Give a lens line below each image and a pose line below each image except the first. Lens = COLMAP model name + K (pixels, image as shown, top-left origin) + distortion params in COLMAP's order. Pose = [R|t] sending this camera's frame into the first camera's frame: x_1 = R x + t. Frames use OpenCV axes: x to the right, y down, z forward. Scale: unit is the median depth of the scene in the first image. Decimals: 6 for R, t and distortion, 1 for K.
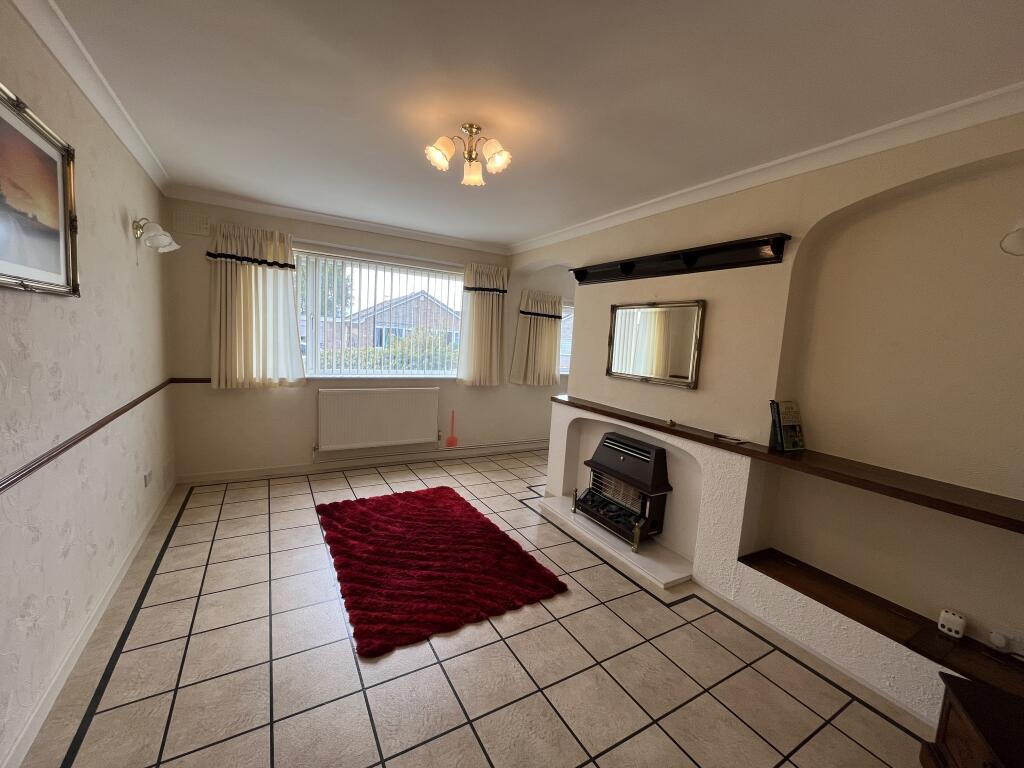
lens RADIAL K [[414.7, 0, 511.7], [0, 414.7, 380.0], [0, 0, 1]] dist [-0.002935, 0.000808]
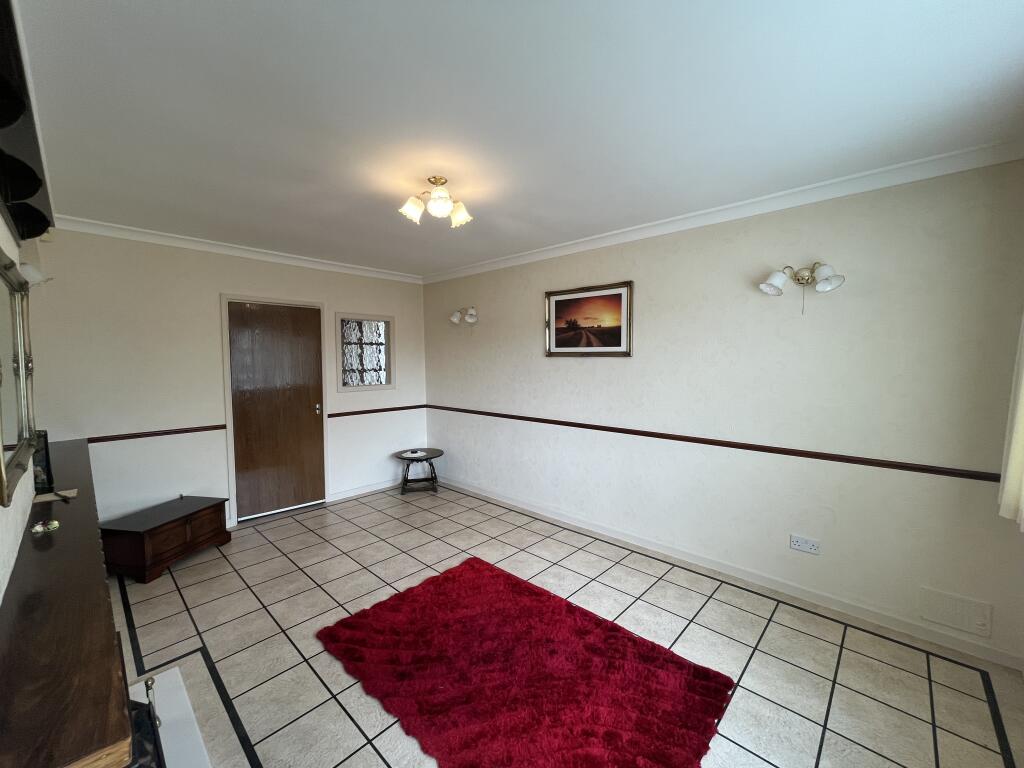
lens RADIAL K [[414.7, 0, 511.8], [0, 414.7, 381.0], [0, 0, 1]] dist [-0.002935, 0.000808]
pose [[-0.958278, -0.041024, -0.282878, 0.002768], [-0.082882, 0.987010, 0.137632, -0.229570], [0.273557, 0.155335, -0.949230, 2.007928]]
